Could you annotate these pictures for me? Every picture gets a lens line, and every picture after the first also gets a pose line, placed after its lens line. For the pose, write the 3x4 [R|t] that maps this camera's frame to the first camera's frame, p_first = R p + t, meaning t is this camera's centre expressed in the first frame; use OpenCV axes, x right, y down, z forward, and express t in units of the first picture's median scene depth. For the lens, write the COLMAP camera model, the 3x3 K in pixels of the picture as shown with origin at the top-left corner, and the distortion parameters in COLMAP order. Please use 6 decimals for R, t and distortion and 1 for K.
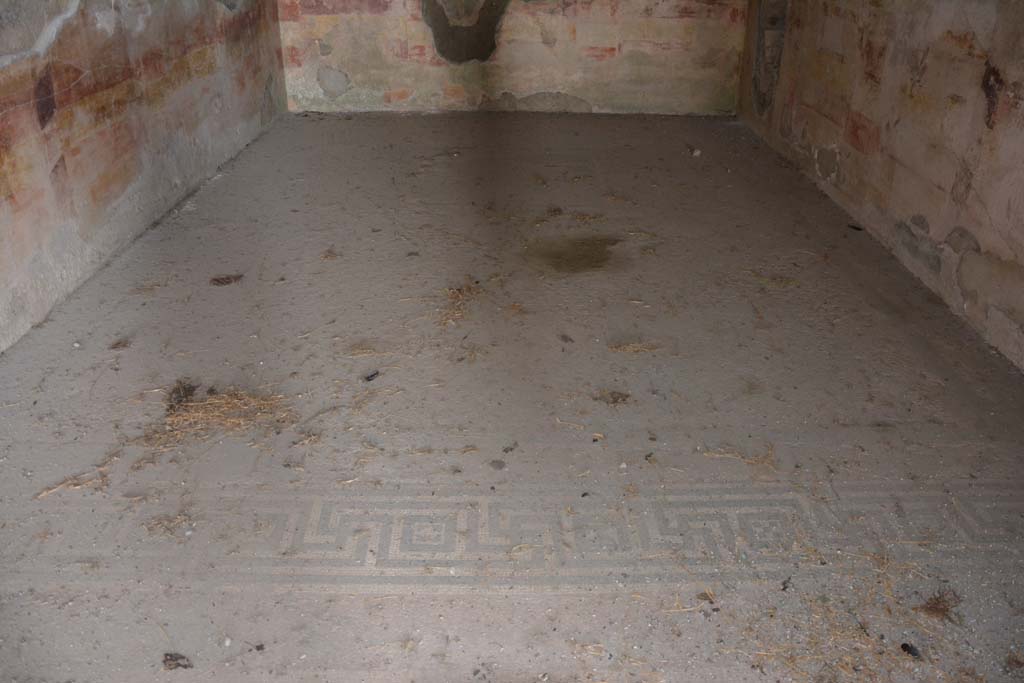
lens RADIAL K [[793.3, 0, 514.6], [0, 793.3, 358.9], [0, 0, 1]] dist [-0.159007, 0.109780]
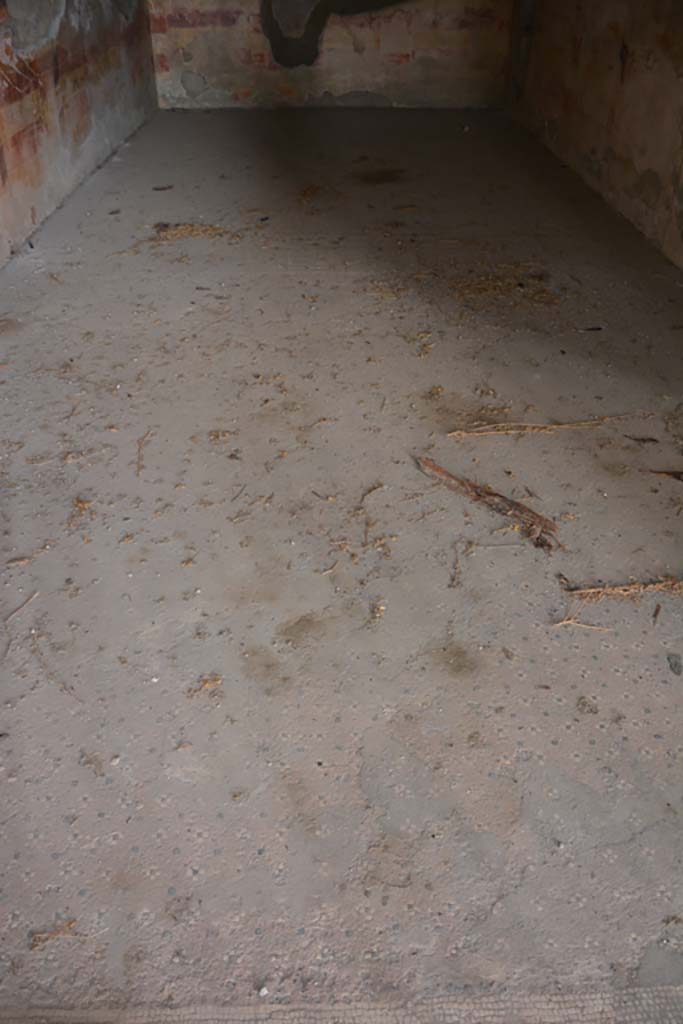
lens RADIAL K [[793.3, 0, 339.0], [0, 793.3, 526.2], [0, 0, 1]] dist [-0.159007, 0.109780]
pose [[0.999805, -0.014869, 0.013030, -0.018420], [0.012849, 0.989590, 0.143339, 0.203762], [-0.015025, -0.143144, 0.989588, -0.381557]]
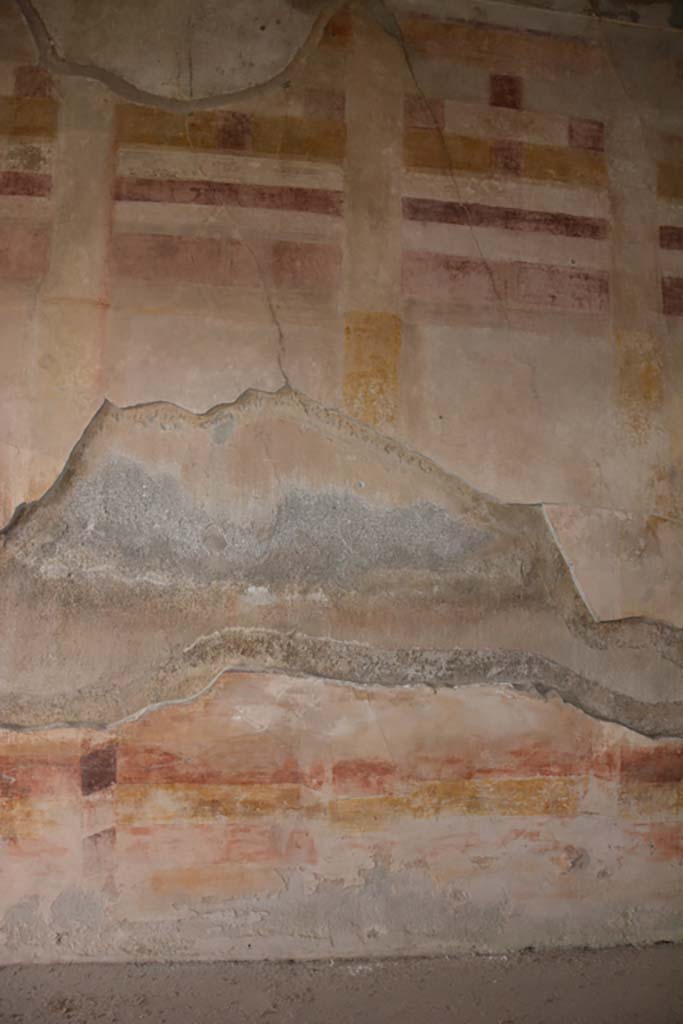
lens RADIAL K [[793.3, 0, 347.5], [0, 793.3, 519.9], [0, 0, 1]] dist [-0.159007, 0.109780]
pose [[0.123064, -0.088603, -0.988435, 0.225405], [-0.501431, 0.853963, -0.138979, -0.315195], [0.856401, 0.512735, 0.060664, 0.505161]]
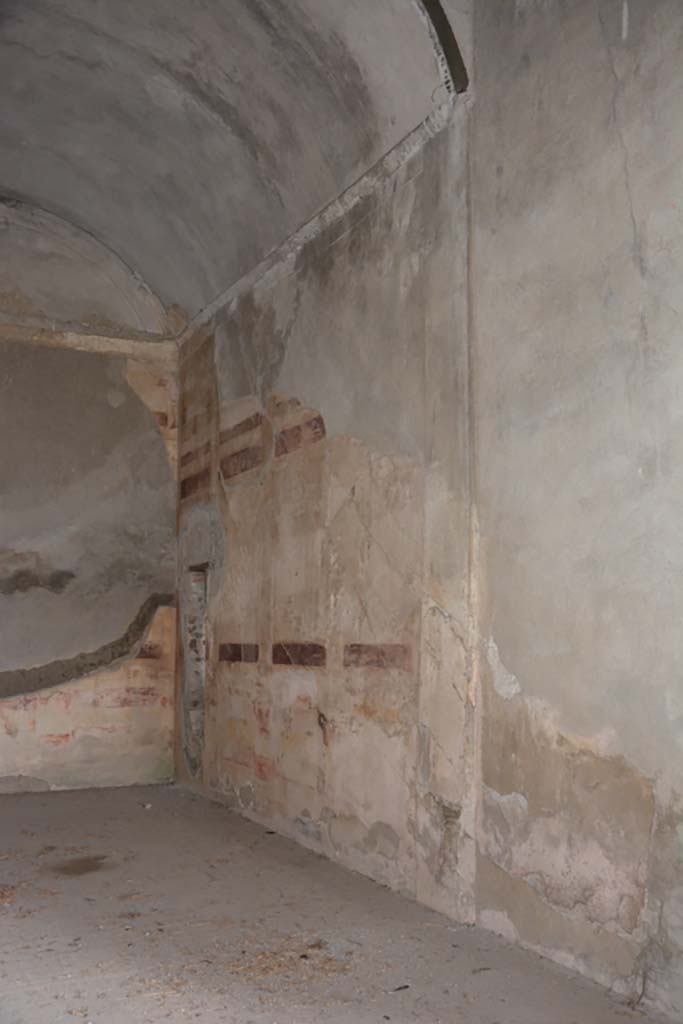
lens RADIAL K [[972.6, 0, 348.2], [0, 972.6, 513.1], [0, 0, 1]] dist [-0.020591, 0.000000]
pose [[0.896039, 0.045195, 0.441670, -0.164554], [0.223525, 0.813608, -0.536730, 0.227842], [-0.383604, 0.579655, 0.718921, -0.456970]]
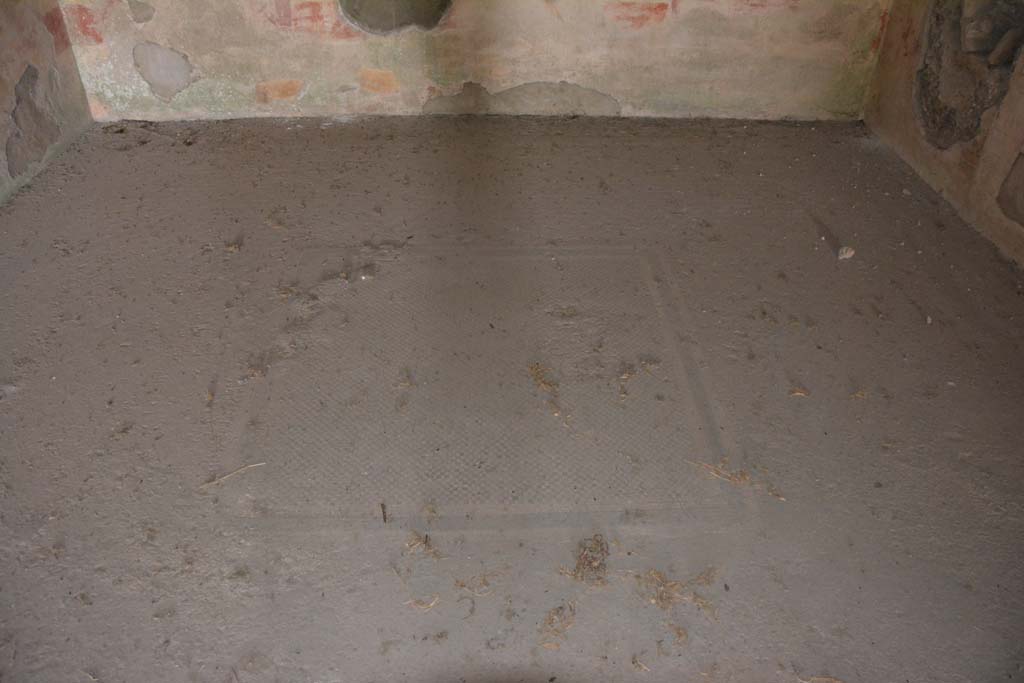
lens RADIAL K [[793.3, 0, 517.0], [0, 793.3, 349.6], [0, 0, 1]] dist [-0.159007, 0.109780]
pose [[0.999483, -0.015147, 0.028374, 0.003661], [0.011312, 0.991351, 0.130748, -0.230700], [-0.030109, -0.130360, 0.991010, 0.427984]]
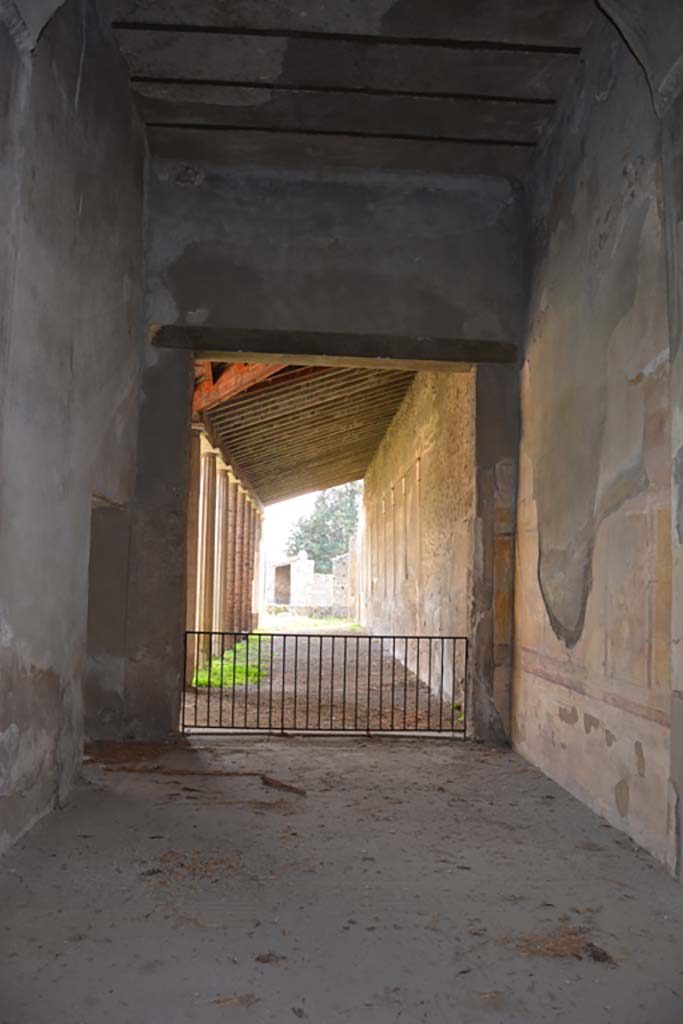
lens RADIAL K [[793.3, 0, 341.7], [0, 793.3, 519.2], [0, 0, 1]] dist [-0.159007, 0.109780]
pose [[-0.998586, -0.038770, -0.036365, 0.033050], [-0.050365, 0.908855, 0.414061, -0.470052], [0.016997, 0.415308, -0.909522, 0.766409]]
